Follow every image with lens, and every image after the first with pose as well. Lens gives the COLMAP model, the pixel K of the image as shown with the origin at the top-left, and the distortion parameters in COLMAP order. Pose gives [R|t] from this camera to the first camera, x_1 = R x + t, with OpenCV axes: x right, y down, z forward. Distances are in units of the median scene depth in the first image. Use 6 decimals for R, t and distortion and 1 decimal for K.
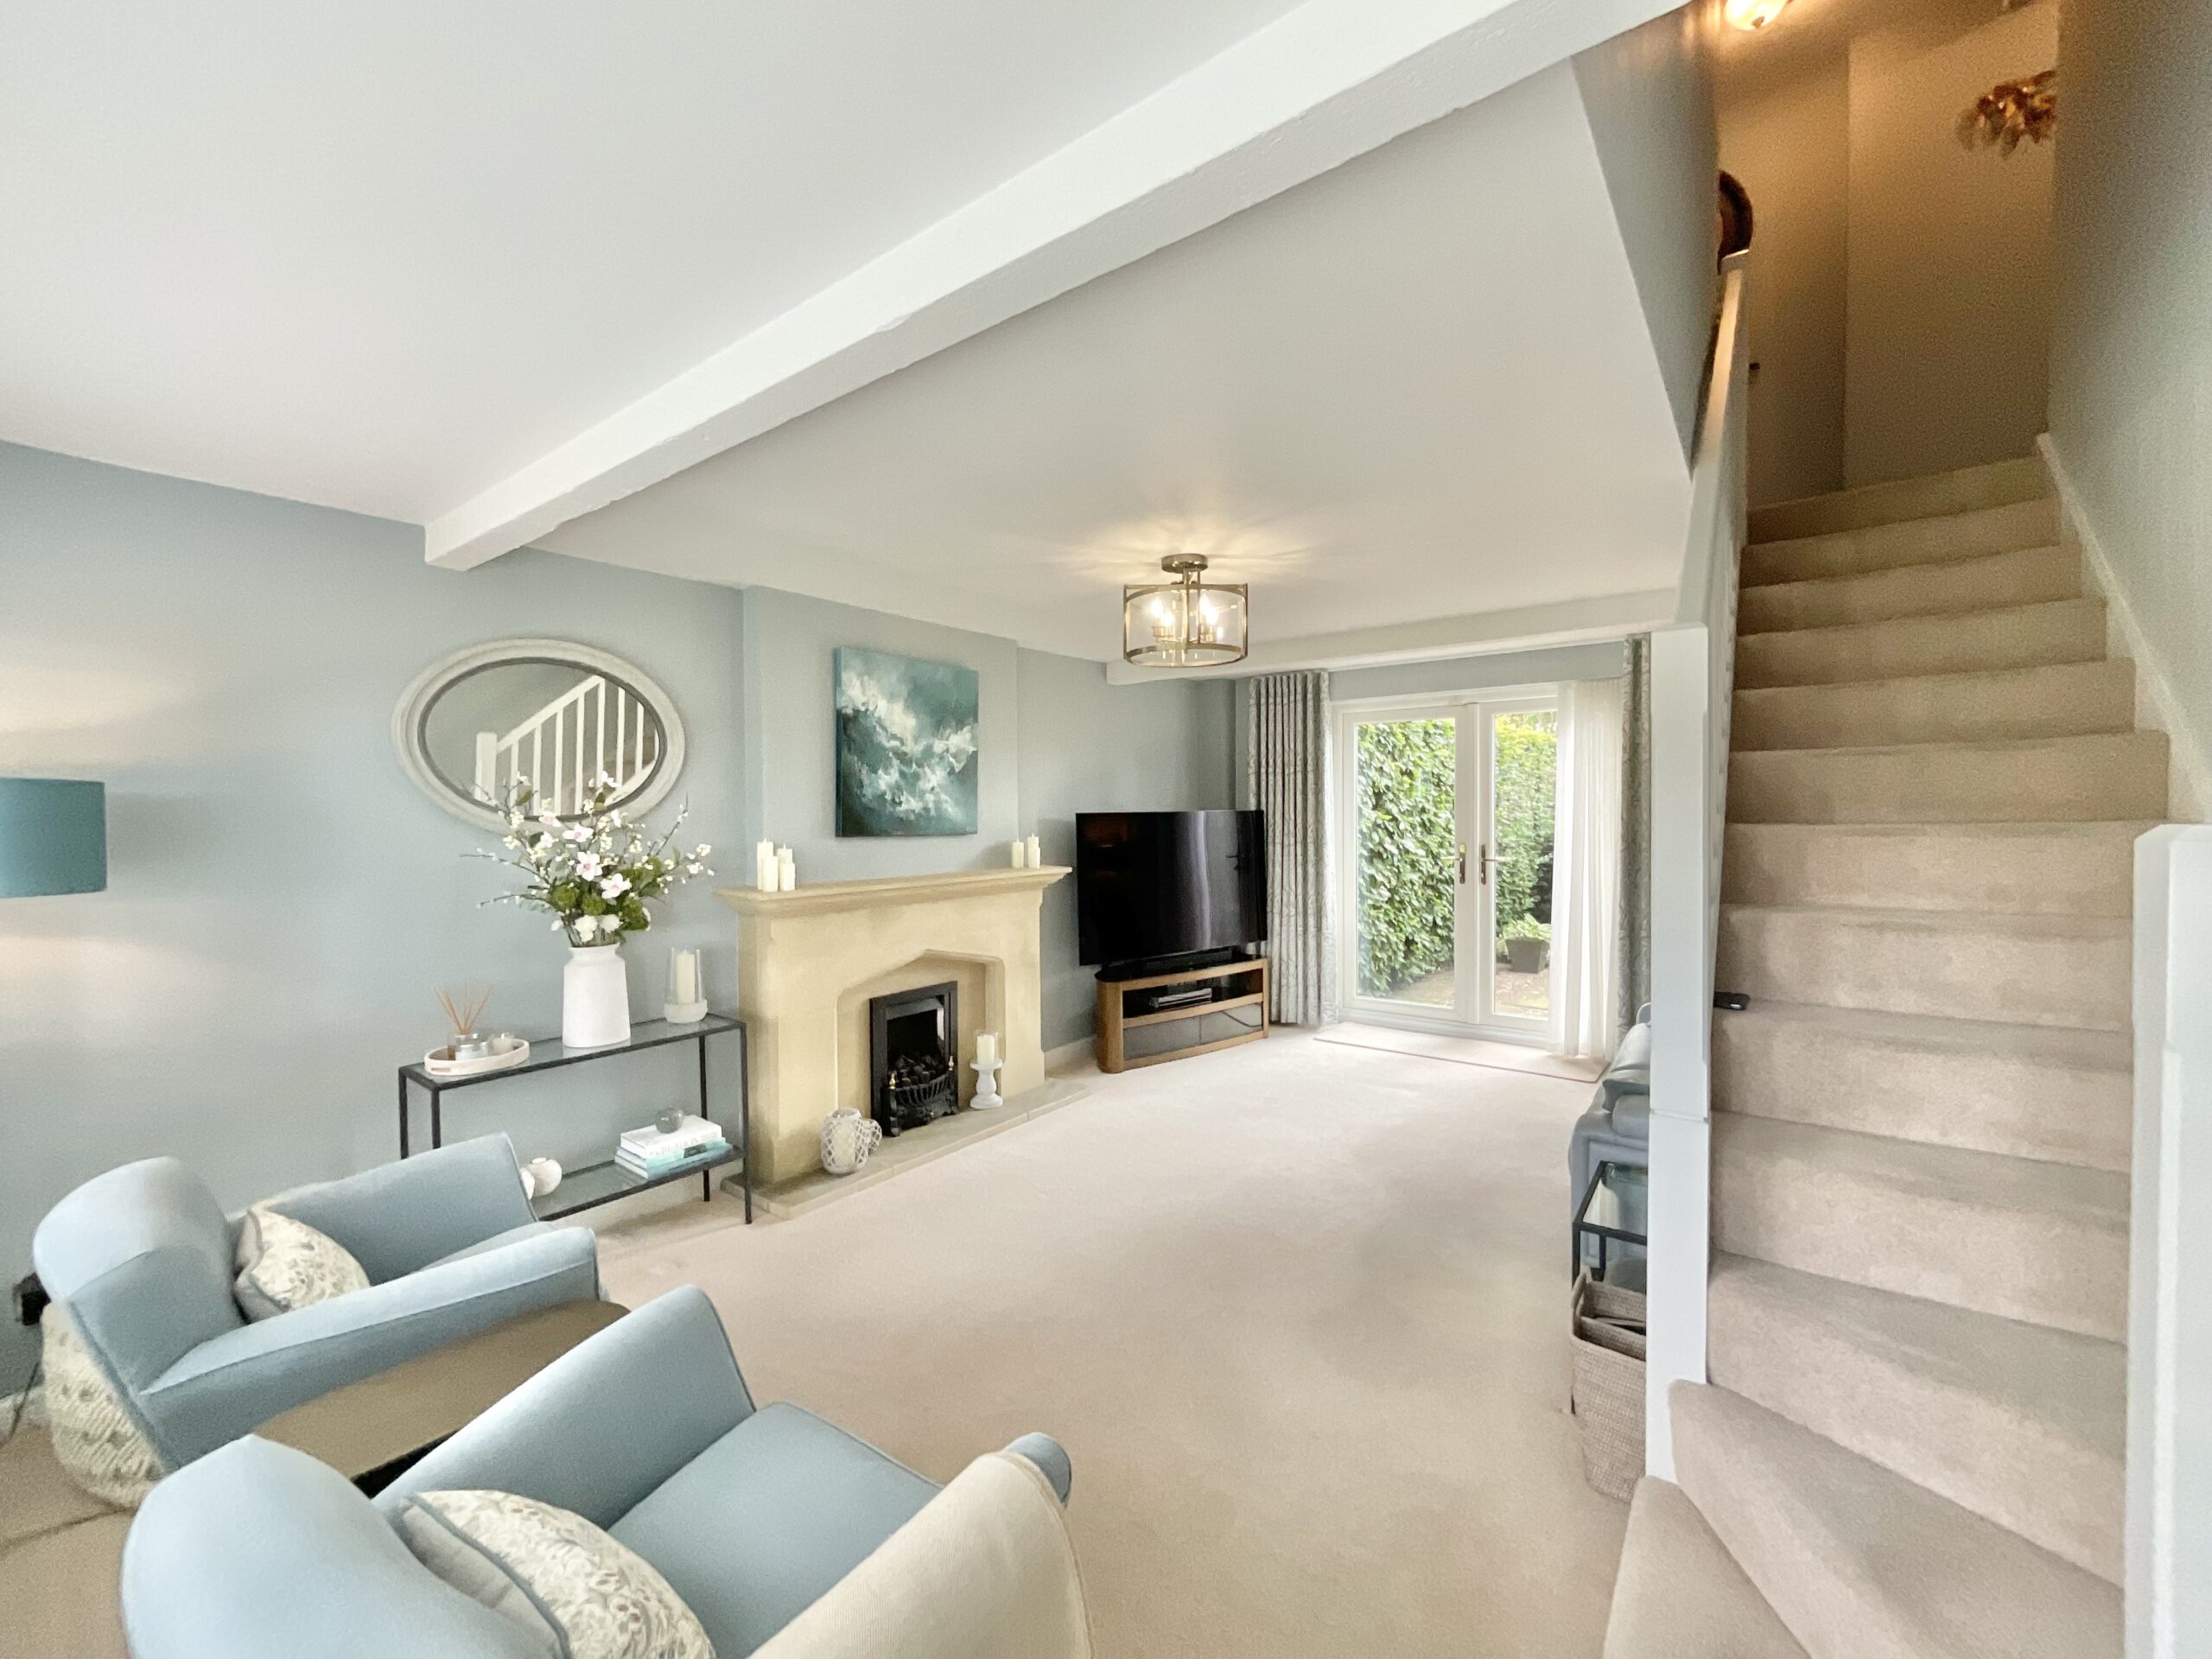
lens RADIAL K [[898.1, 0, 1104.3], [0, 898.1, 826.7], [0, 0, 1]] dist [0.003309, -0.001787]
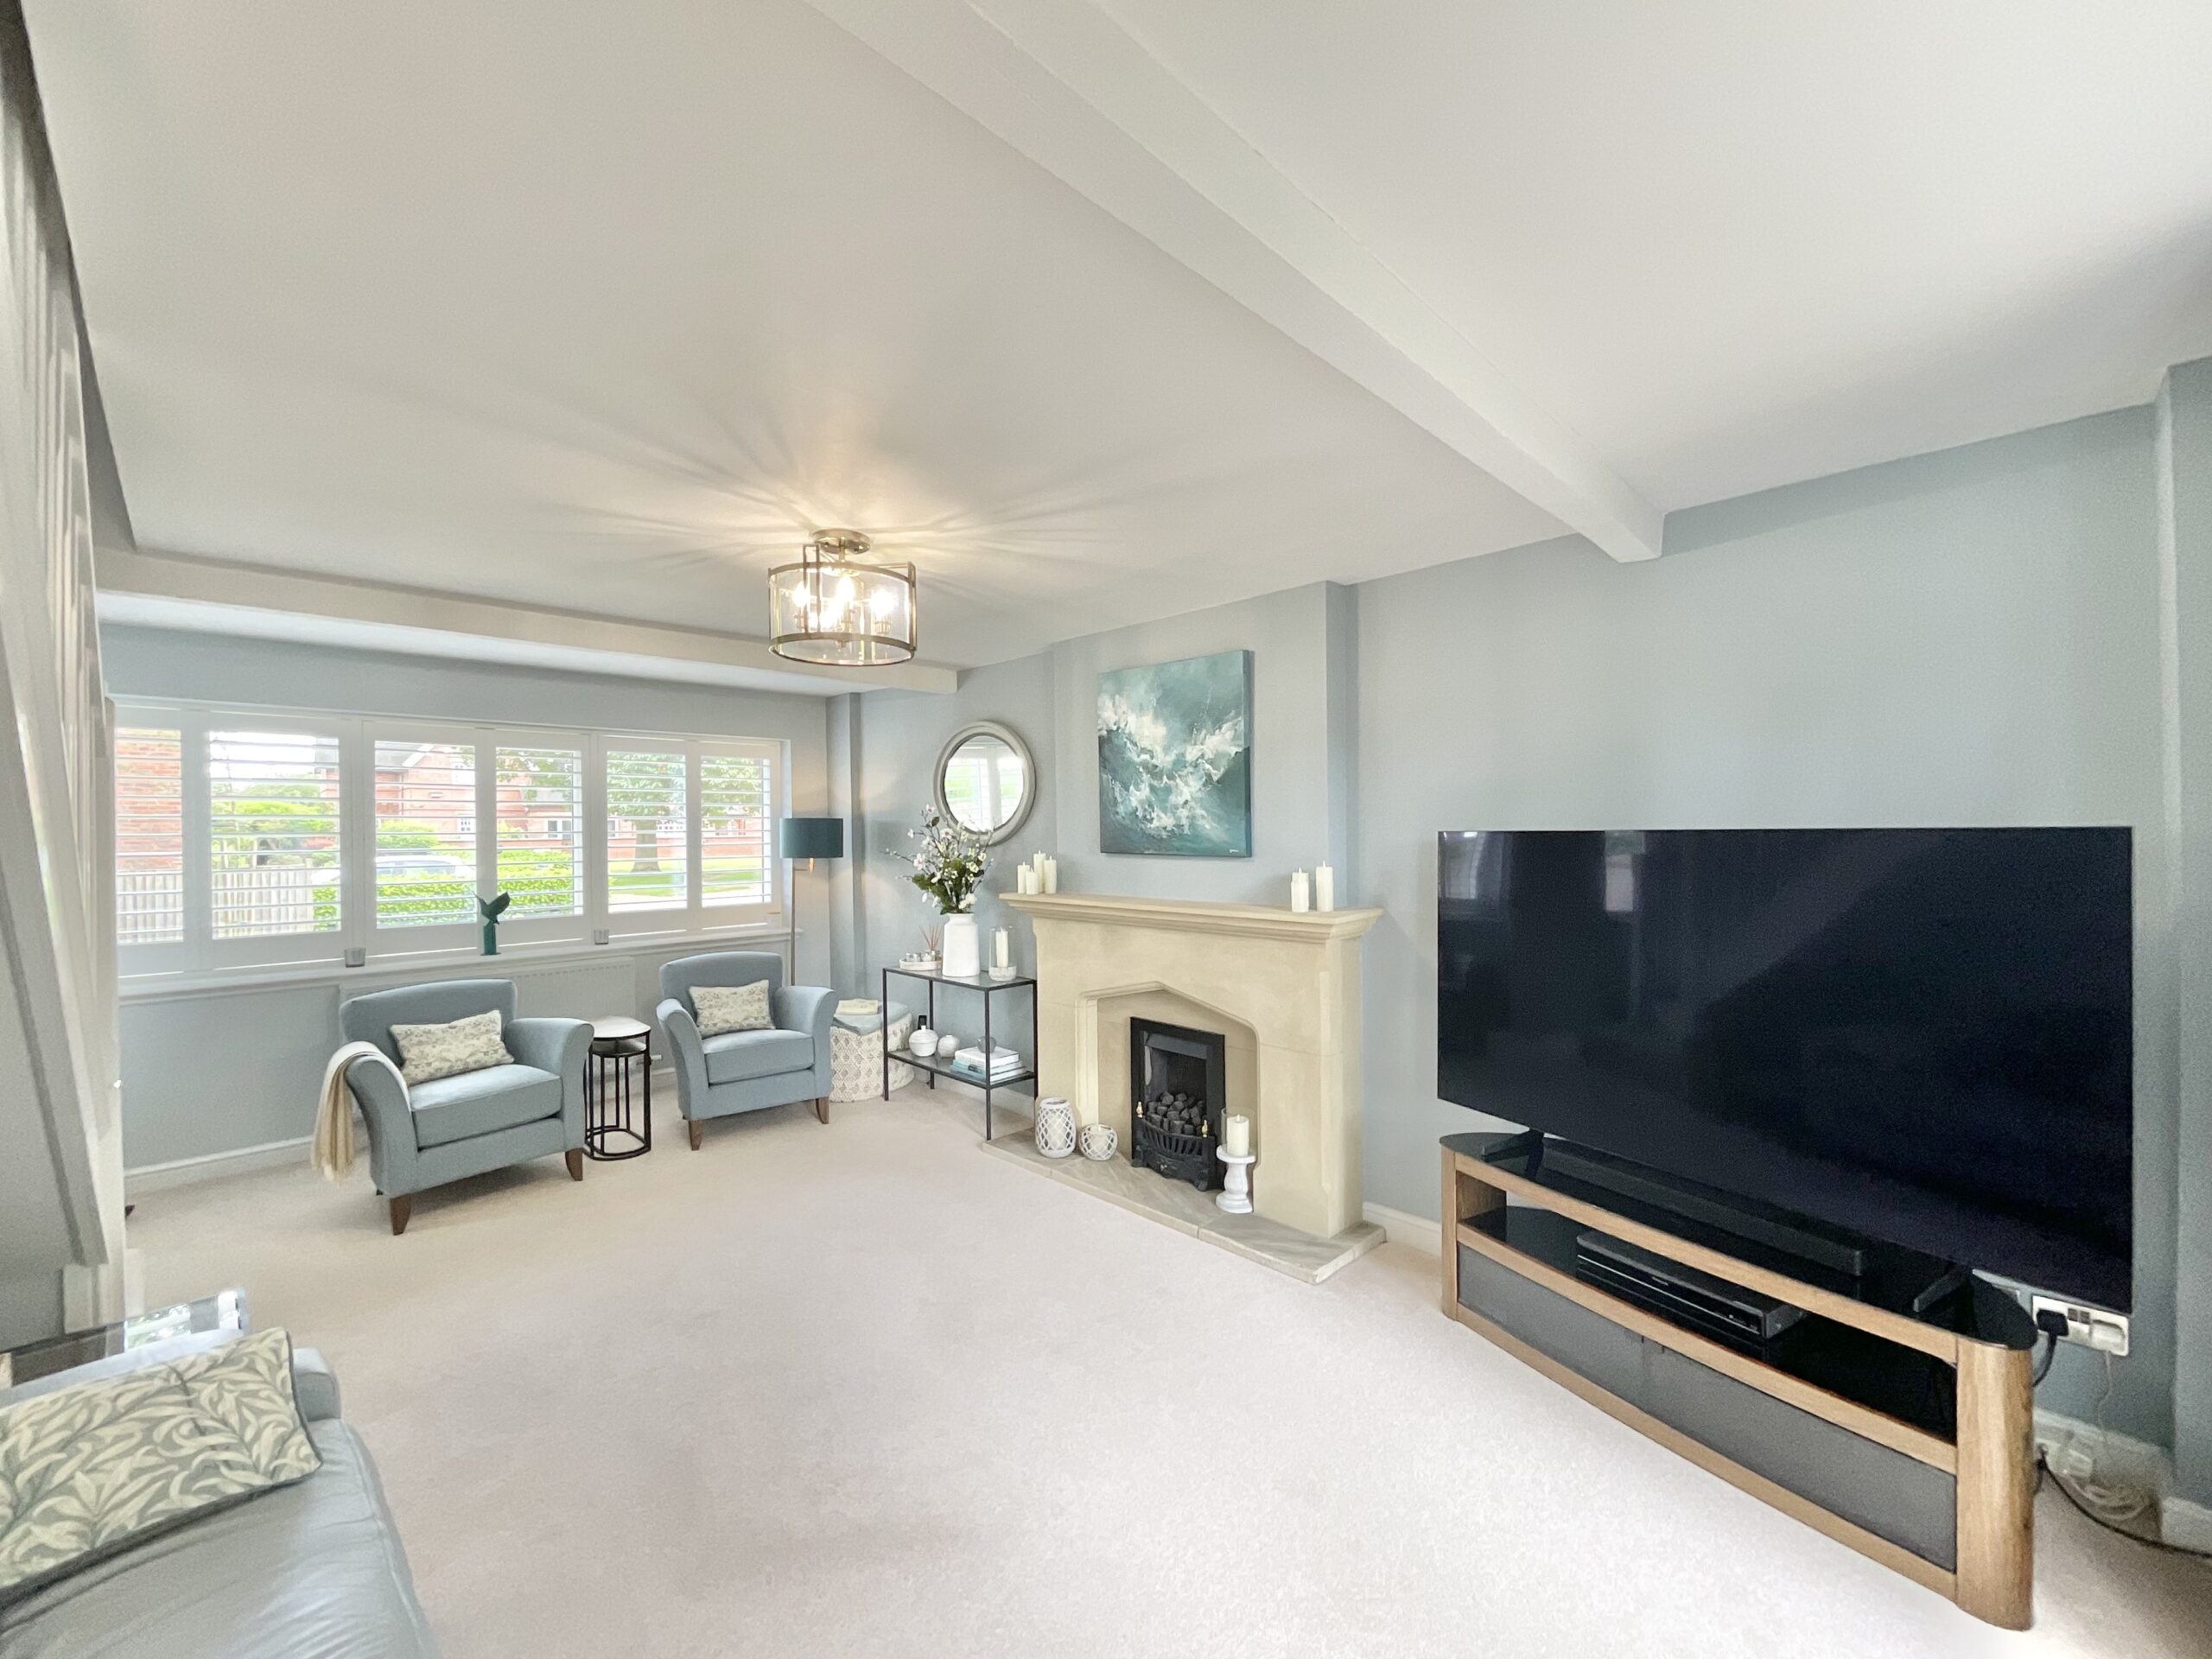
lens RADIAL K [[898.1, 0, 1103.4], [0, 898.1, 827.0], [0, 0, 1]] dist [0.003309, -0.001787]
pose [[-0.136295, 0.005816, -0.990651, 0.737318], [-0.010048, 0.999923, 0.007253, -0.025930], [0.990617, 0.010943, -0.136226, 1.116721]]
